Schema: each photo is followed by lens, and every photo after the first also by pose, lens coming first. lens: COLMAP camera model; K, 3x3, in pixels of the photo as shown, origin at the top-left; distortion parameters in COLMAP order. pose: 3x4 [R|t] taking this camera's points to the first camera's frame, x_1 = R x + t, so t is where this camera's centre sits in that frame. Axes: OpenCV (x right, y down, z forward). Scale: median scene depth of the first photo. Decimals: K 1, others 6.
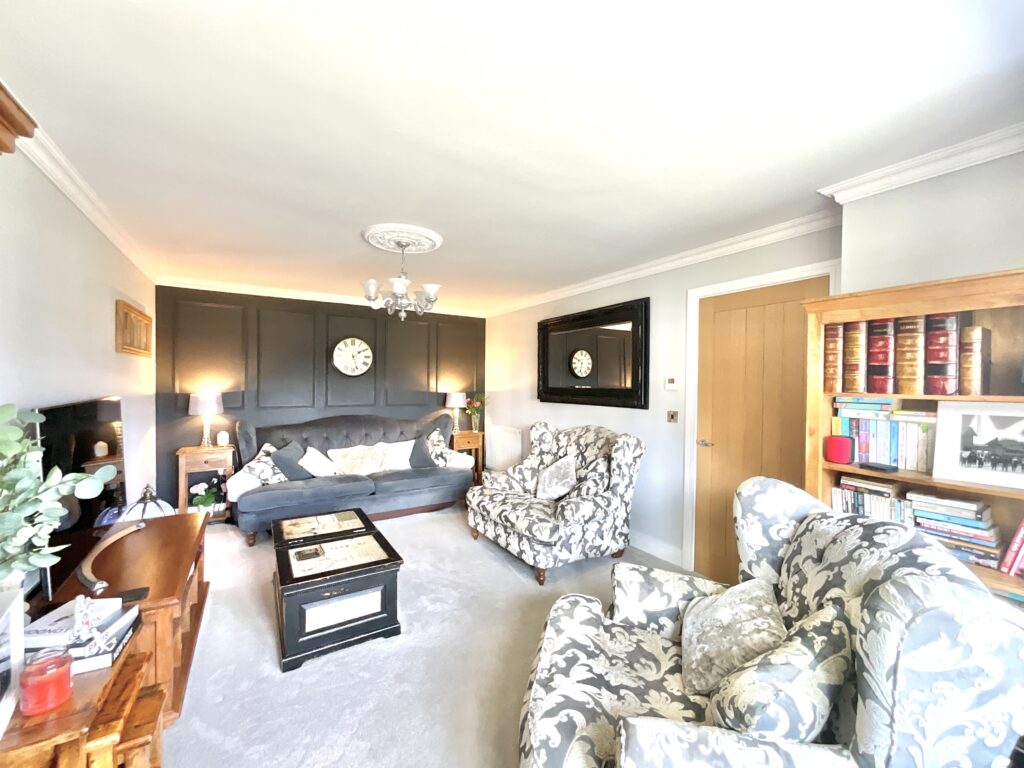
lens RADIAL K [[412.1, 0, 506.9], [0, 412.1, 383.5], [0, 0, 1]] dist [0.002528, -0.000998]
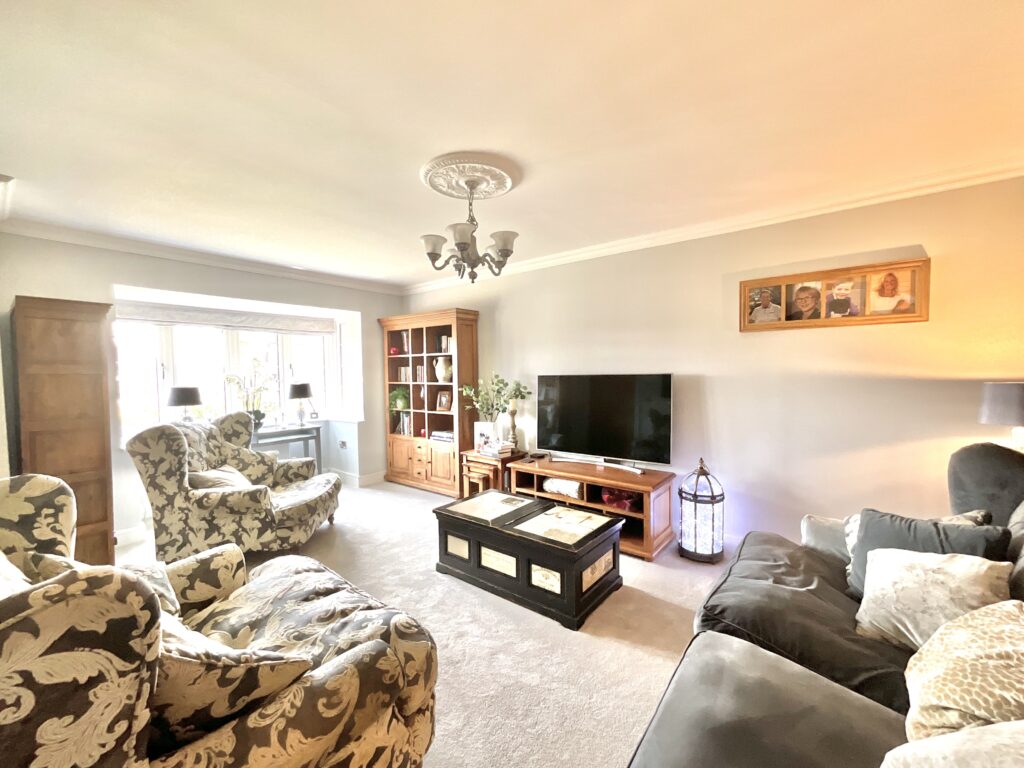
lens RADIAL K [[412.1, 0, 512.9], [0, 412.1, 385.8], [0, 0, 1]] dist [0.002528, -0.000998]
pose [[-0.934826, 0.019692, -0.354559, -0.028336], [0.005287, 0.999122, 0.041552, 0.007577], [0.355066, 0.036970, -0.934110, 1.242340]]
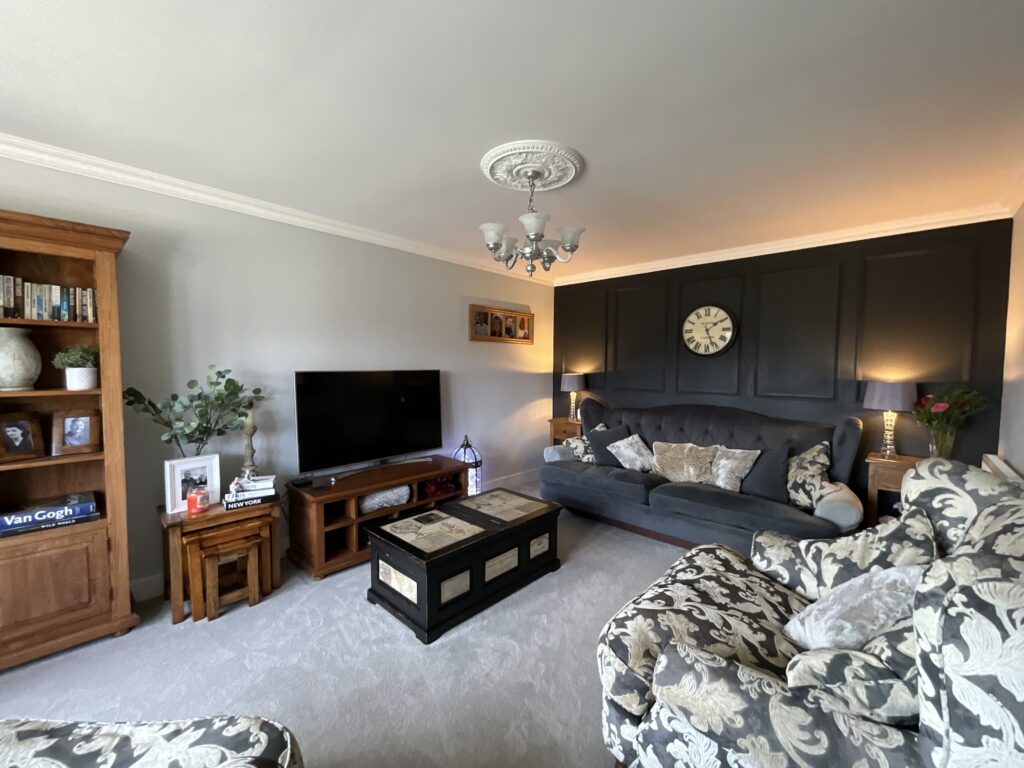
lens RADIAL K [[412.1, 0, 512.6], [0, 412.1, 384.3], [0, 0, 1]] dist [0.002528, -0.000998]
pose [[0.274246, 0.038048, -0.960906, 0.339424], [-0.010679, 0.999276, 0.036519, 0.015147], [0.961600, 0.000246, 0.274454, 0.528538]]
